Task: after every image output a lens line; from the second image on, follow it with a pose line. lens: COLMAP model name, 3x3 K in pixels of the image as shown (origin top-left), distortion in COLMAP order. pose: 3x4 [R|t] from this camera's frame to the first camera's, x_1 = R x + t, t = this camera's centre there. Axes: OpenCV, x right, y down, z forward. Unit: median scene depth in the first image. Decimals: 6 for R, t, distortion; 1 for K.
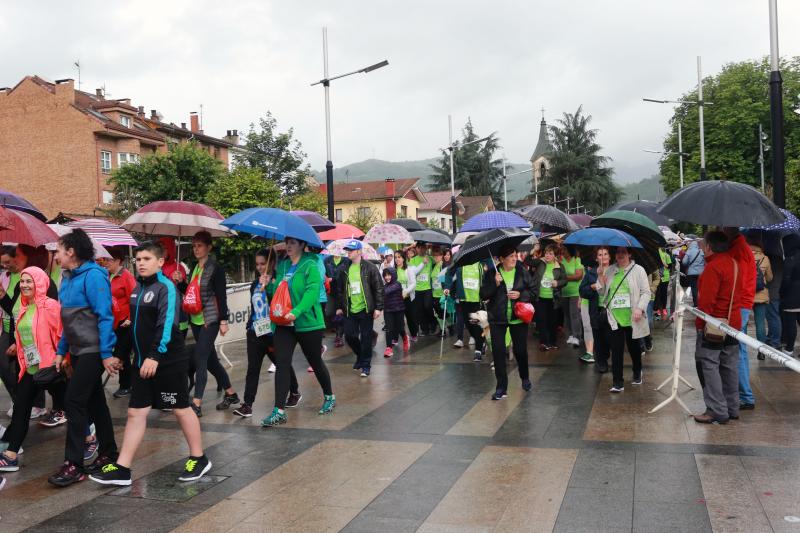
lens RADIAL K [[805.6, 0, 395.8], [0, 805.6, 272.4], [0, 0, 1]] dist [-0.039492, 0.000000]
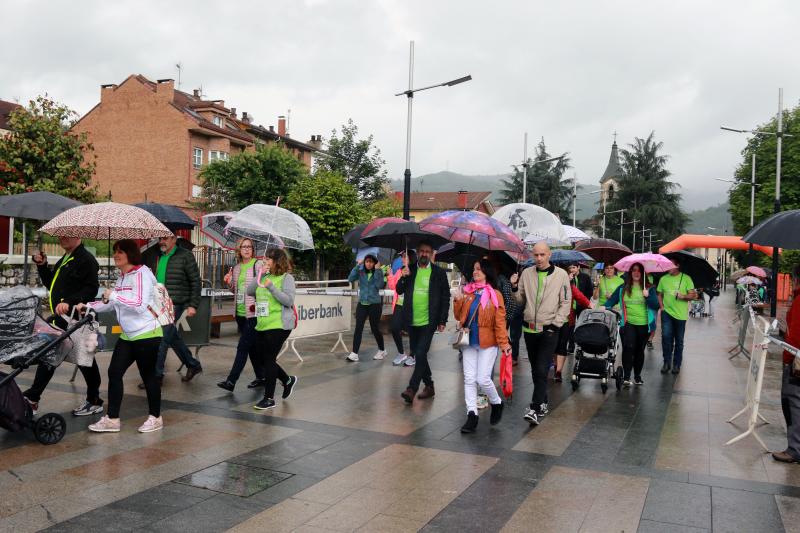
lens RADIAL K [[769.3, 0, 393.6], [0, 769.3, 270.7], [0, 0, 1]] dist [-0.045729, 0.000000]
pose [[0.993574, 0.071878, -0.087428, -0.001772], [-0.072749, 0.997327, -0.006812, -0.000061], [0.086705, 0.013129, 0.996148, 0.005348]]
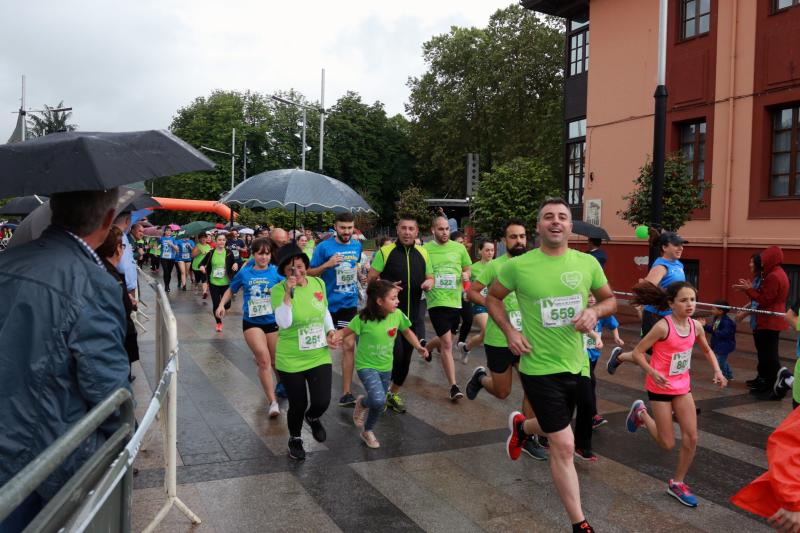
lens RADIAL K [[623.5, 0, 396.0], [0, 623.5, 270.1], [0, 0, 1]] dist [-0.084102, 0.049880]
pose [[0.717606, 0.022729, 0.696078, -0.063855], [-0.042595, 0.999029, 0.011290, -0.001710], [-0.695145, -0.037751, 0.717877, 0.133645]]
